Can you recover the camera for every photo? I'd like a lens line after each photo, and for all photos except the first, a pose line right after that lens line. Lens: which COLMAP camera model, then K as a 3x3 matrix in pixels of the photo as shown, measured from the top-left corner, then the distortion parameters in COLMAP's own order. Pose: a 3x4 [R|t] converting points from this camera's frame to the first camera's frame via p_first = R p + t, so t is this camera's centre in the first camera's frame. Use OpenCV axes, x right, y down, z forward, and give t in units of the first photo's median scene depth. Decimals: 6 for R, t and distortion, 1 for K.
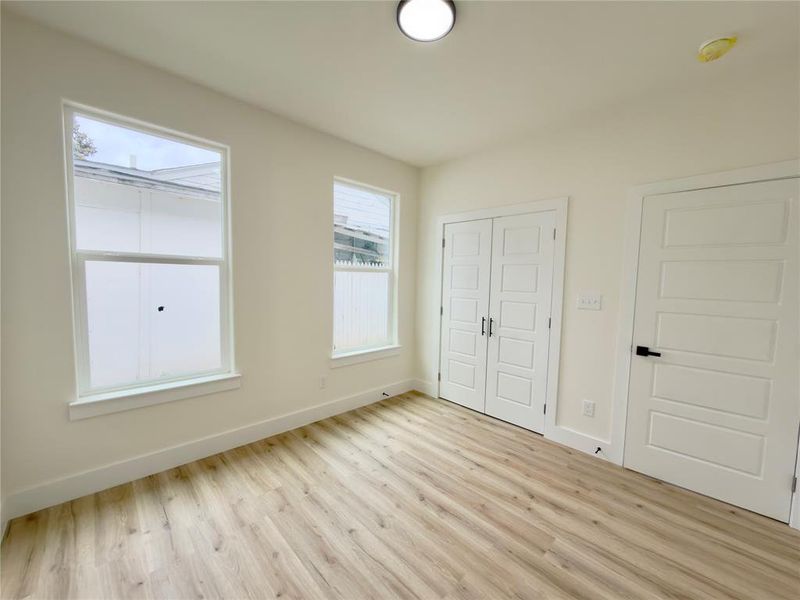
lens RADIAL K [[319.3, 0, 400.0], [0, 319.3, 300.0], [0, 0, 1]] dist [0.000418, 0.000134]
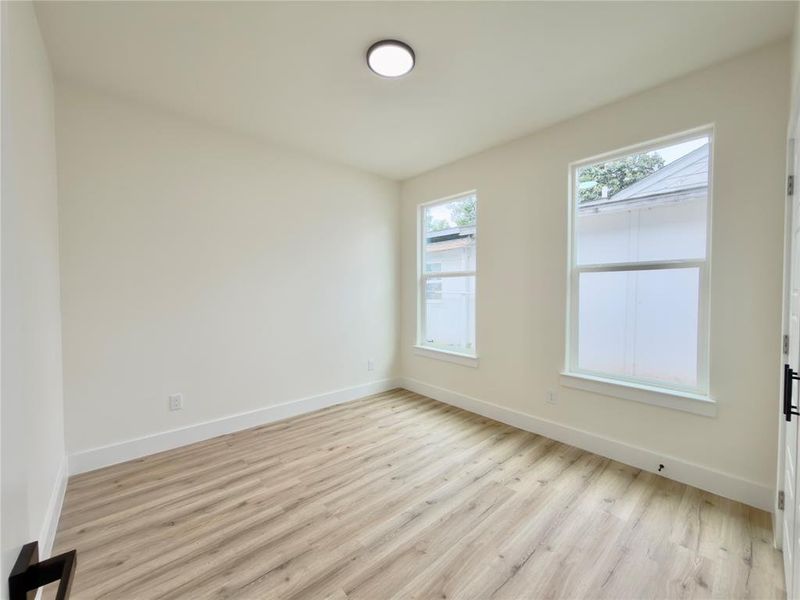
lens RADIAL K [[319.3, 0, 400.0], [0, 319.3, 300.0], [0, 0, 1]] dist [0.000418, 0.000134]
pose [[-0.036814, 0.011243, -0.999259, 0.941794], [-0.057270, 0.998270, 0.013342, -0.005927], [0.997680, 0.057719, -0.036106, 0.823019]]
